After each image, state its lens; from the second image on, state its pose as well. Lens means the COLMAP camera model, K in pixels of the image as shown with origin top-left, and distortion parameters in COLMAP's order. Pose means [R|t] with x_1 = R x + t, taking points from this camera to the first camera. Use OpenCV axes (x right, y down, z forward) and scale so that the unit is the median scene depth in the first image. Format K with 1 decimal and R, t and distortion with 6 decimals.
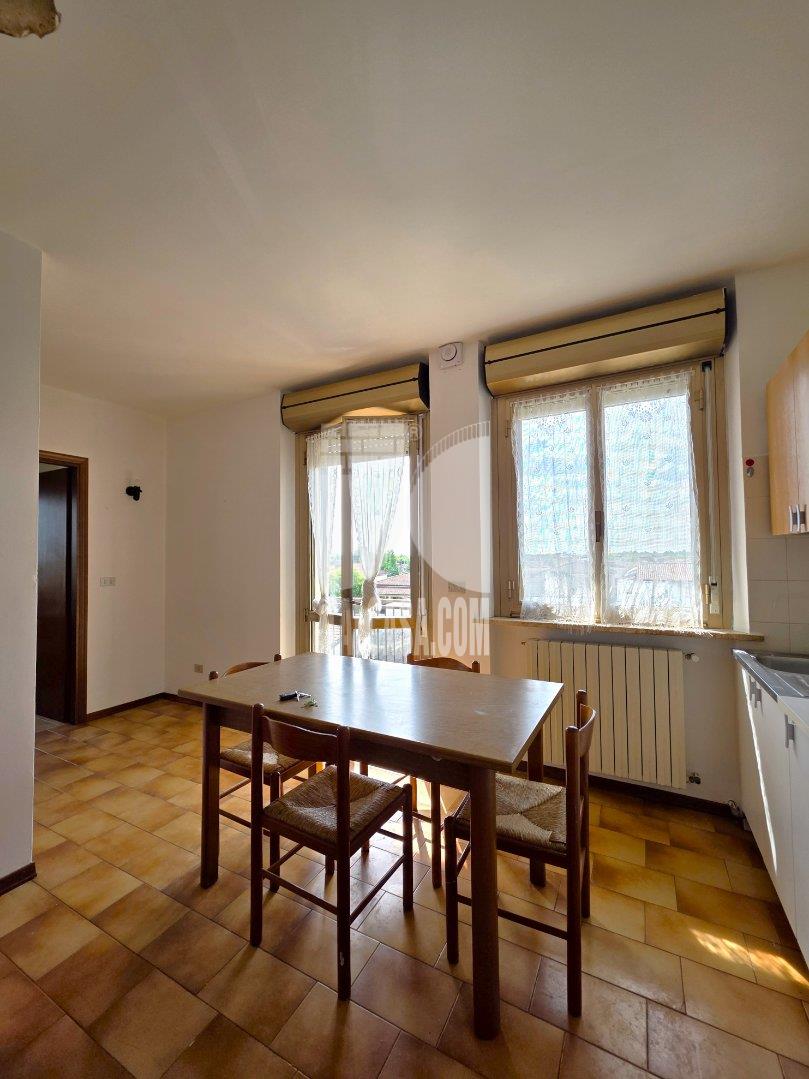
lens RADIAL K [[437.8, 0, 403.3], [0, 437.8, 548.6], [0, 0, 1]] dist [0.008352, 0.000174]
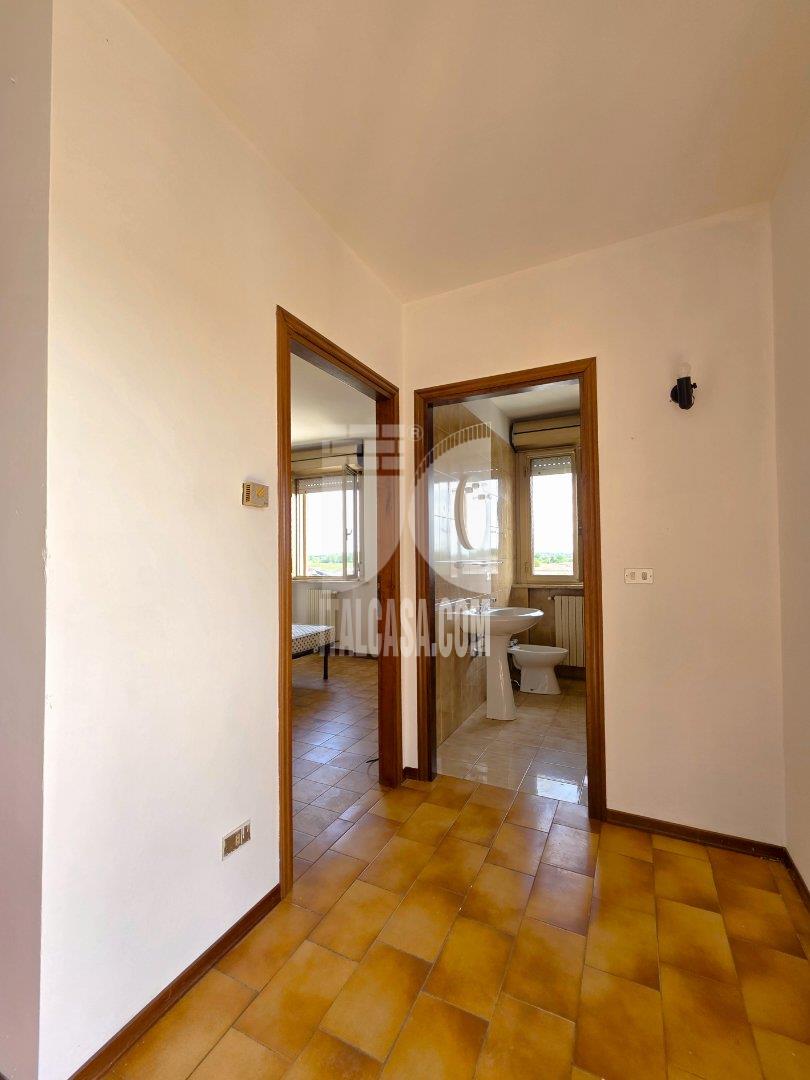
lens RADIAL K [[458.6, 0, 410.6], [0, 458.6, 545.3], [0, 0, 1]] dist [0.004831, 0.000409]
pose [[0.043457, -0.016599, -0.998917, -0.154060], [0.036010, 0.999238, -0.015038, 0.044606], [0.998406, -0.035317, 0.044022, 0.822218]]
